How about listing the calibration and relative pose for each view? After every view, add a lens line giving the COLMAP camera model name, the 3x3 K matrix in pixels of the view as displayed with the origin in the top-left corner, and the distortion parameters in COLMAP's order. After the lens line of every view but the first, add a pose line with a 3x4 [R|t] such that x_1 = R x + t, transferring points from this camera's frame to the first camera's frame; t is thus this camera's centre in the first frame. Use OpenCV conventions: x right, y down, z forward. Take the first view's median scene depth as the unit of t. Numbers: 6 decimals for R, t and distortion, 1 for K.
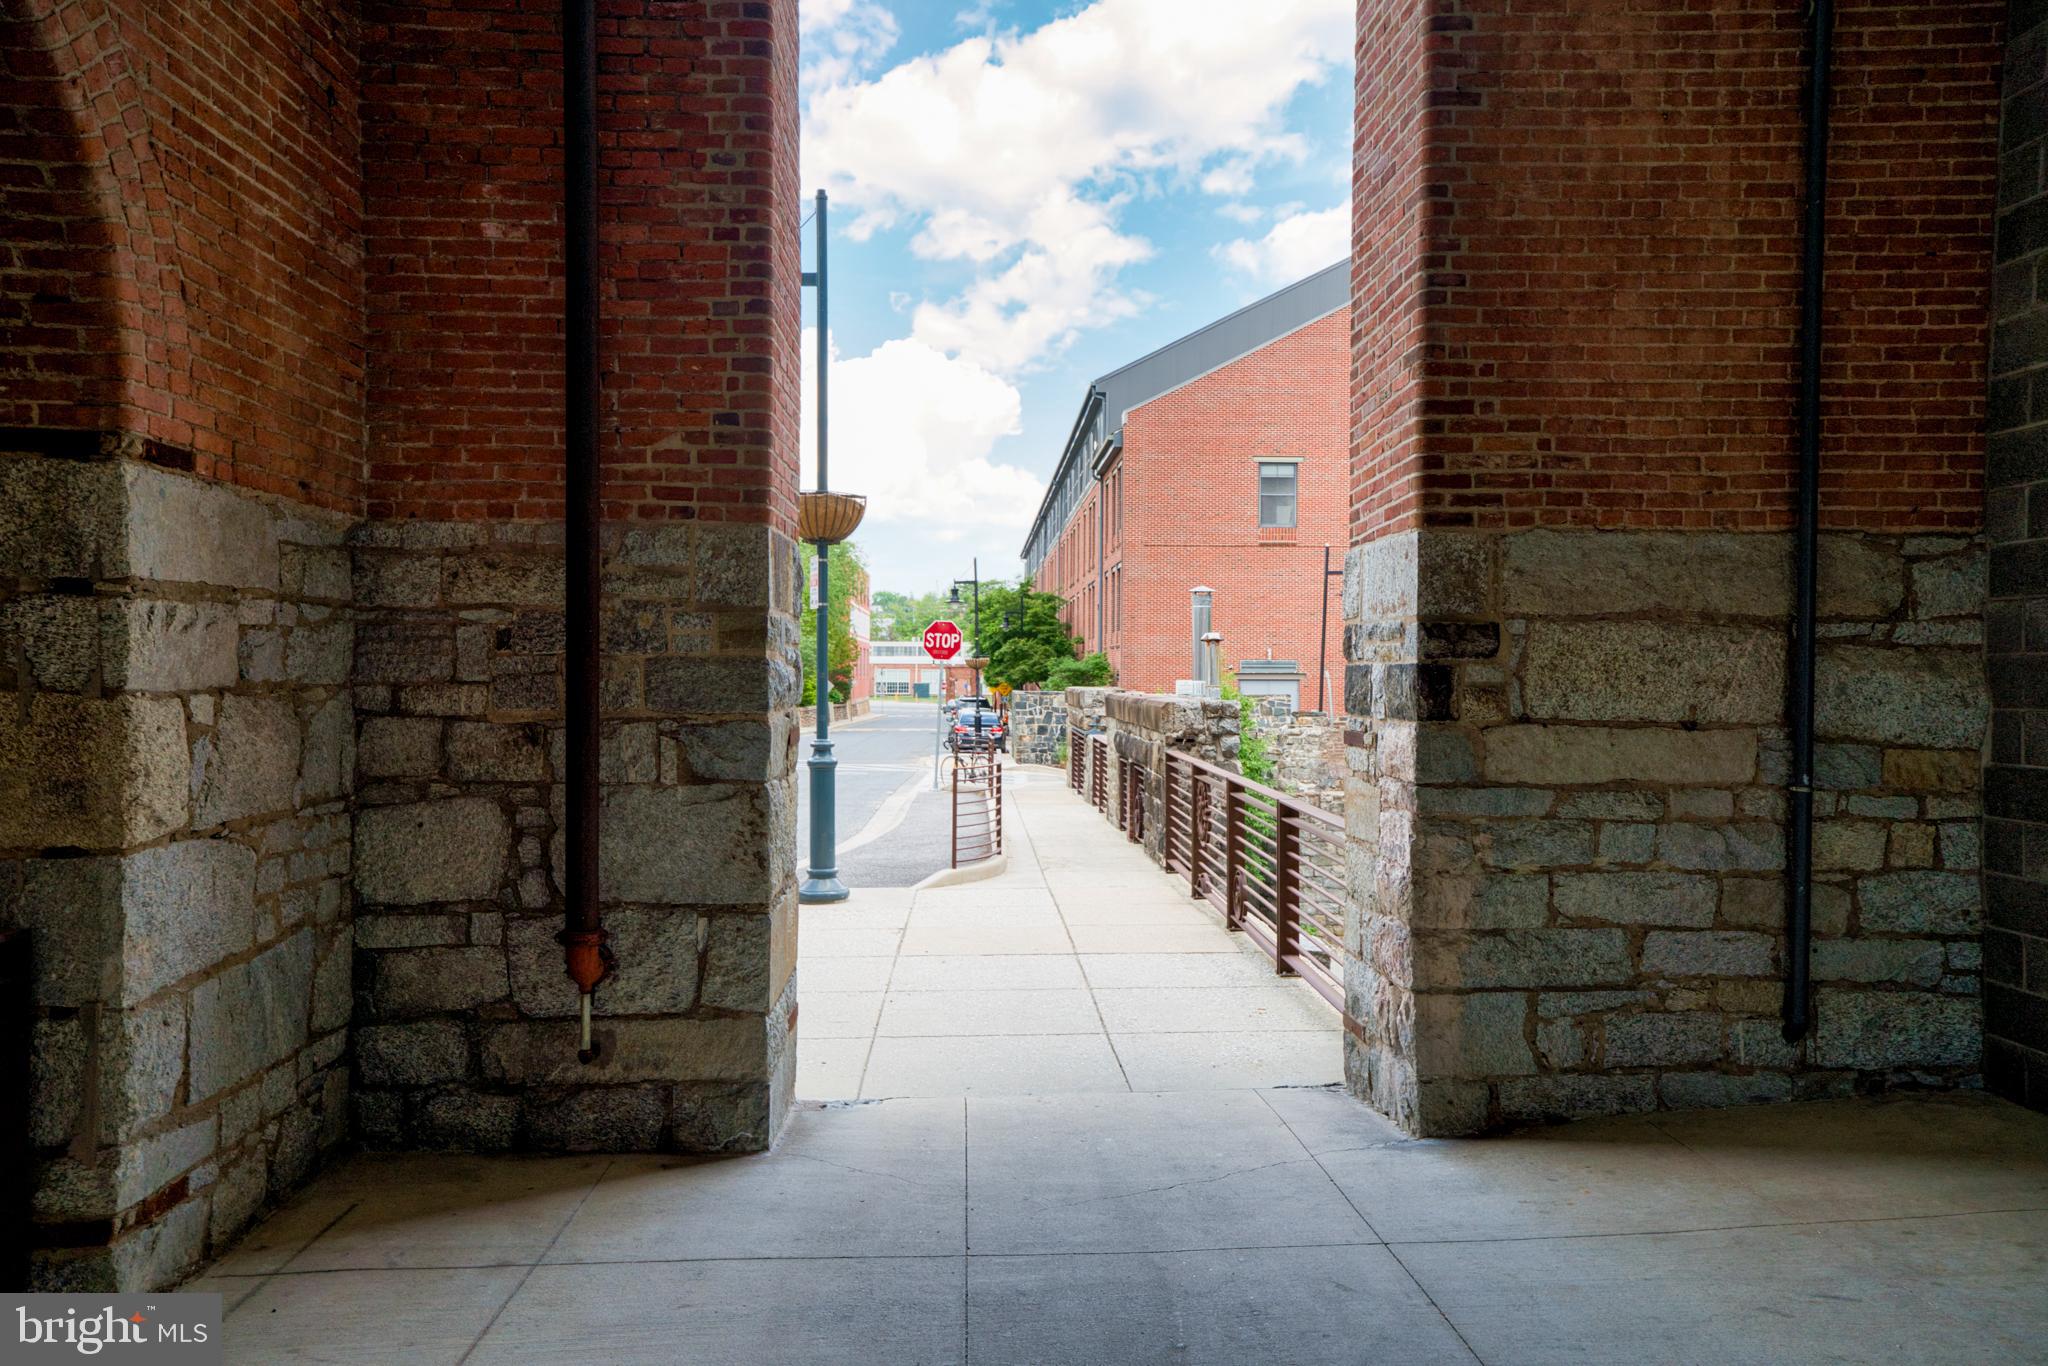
lens RADIAL K [[1526.2, 0, 1020.5], [0, 1526.2, 682.7], [0, 0, 1]] dist [-0.012885, -0.000908]
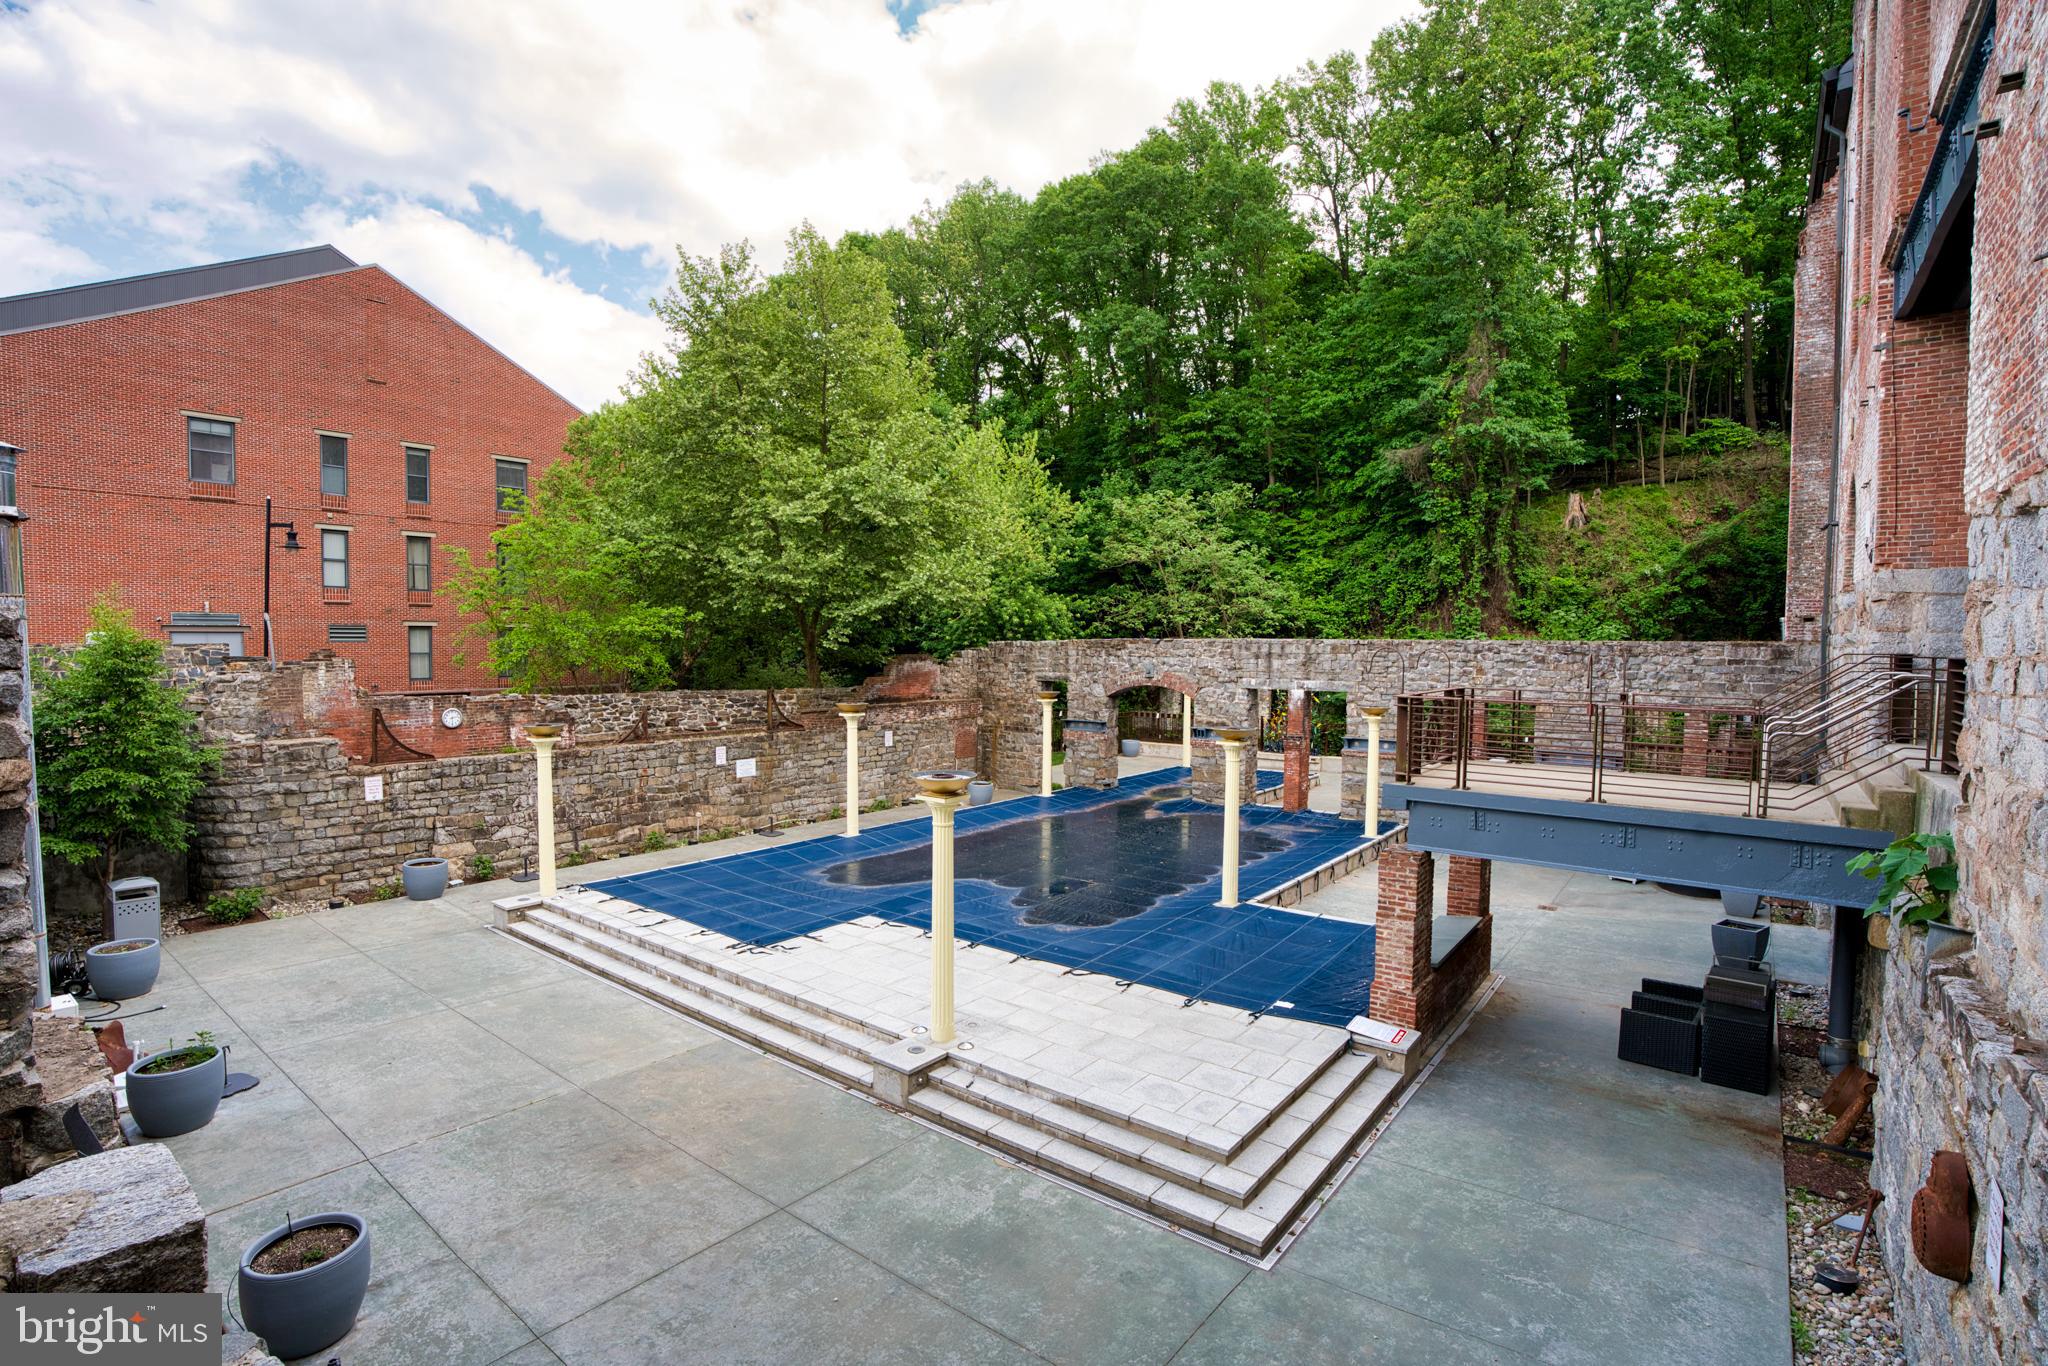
lens RADIAL K [[937.7, 0, 1026.6], [0, 937.7, 691.6], [0, 0, 1]] dist [-0.032385, -0.000191]
pose [[0.644210, -0.044871, 0.763531, 0.046929], [0.007122, 0.998586, 0.052676, 0.009620], [-0.764815, -0.028497, 0.643619, 0.184268]]
